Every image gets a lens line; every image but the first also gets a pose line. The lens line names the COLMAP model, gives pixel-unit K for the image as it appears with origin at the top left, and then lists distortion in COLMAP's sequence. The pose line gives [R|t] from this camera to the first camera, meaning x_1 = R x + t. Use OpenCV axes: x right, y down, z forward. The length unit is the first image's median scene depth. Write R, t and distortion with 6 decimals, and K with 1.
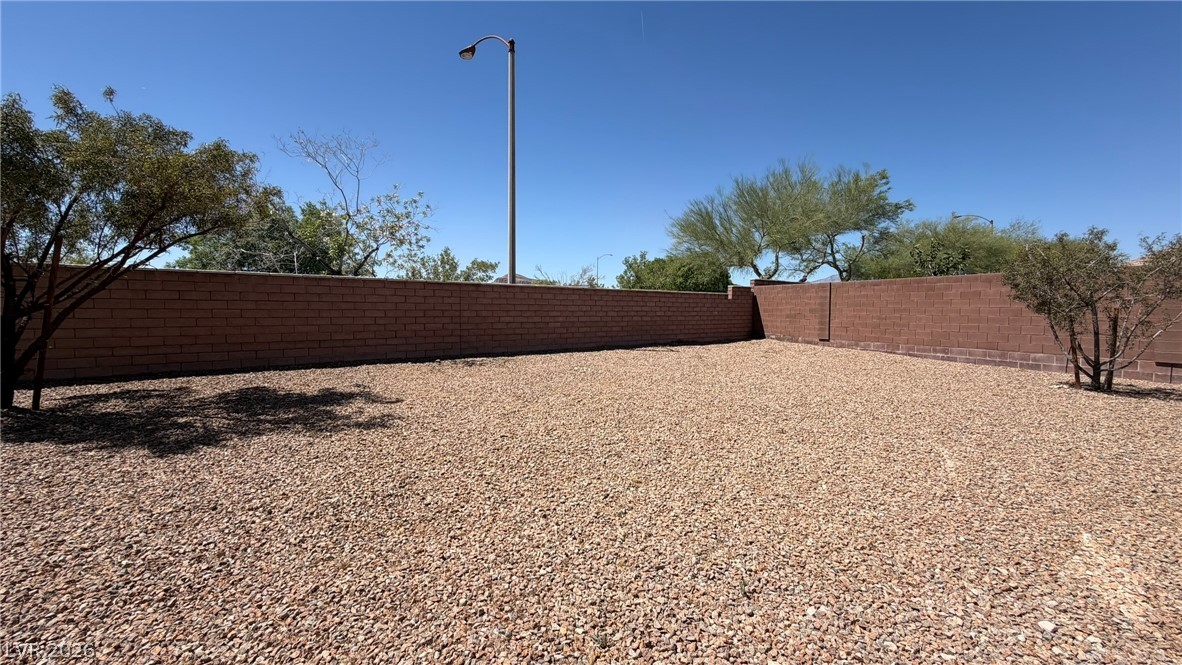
lens RADIAL K [[468.1, 0, 585.9], [0, 468.1, 333.2], [0, 0, 1]] dist [-0.002126, -0.000044]
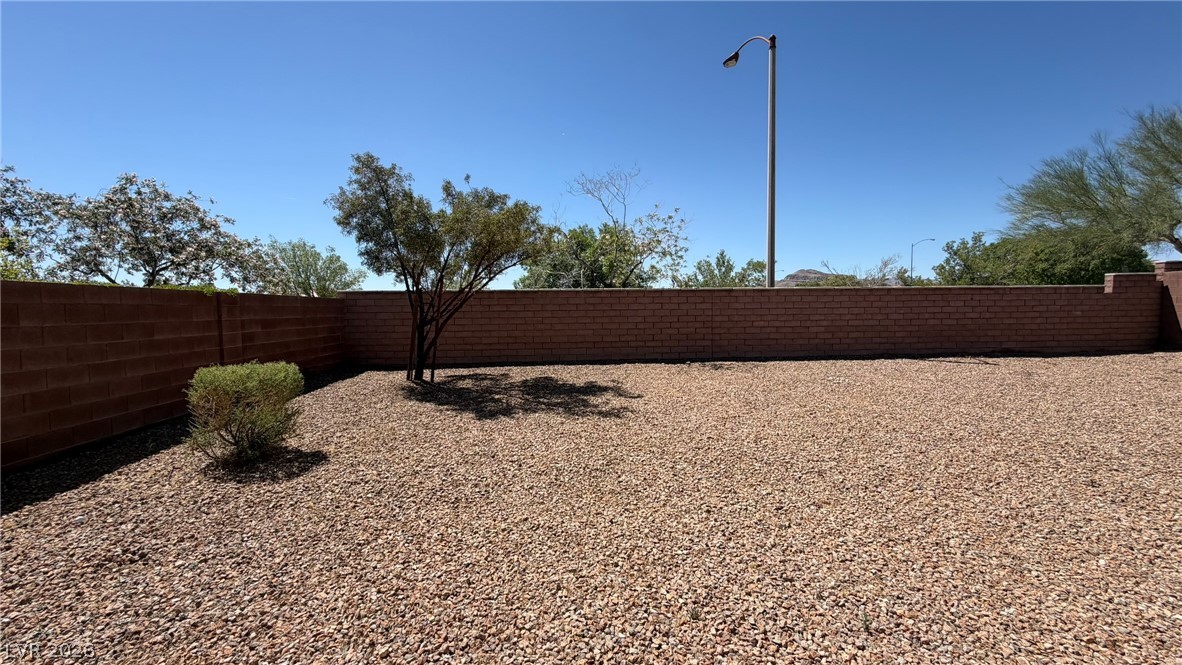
lens RADIAL K [[468.1, 0, 585.9], [0, 468.1, 333.2], [0, 0, 1]] dist [-0.002126, -0.000044]
pose [[0.828974, 0.011802, -0.559163, 0.152160], [-0.011882, 0.999923, 0.003490, -0.017125], [0.559161, 0.003751, 0.829050, -0.044906]]
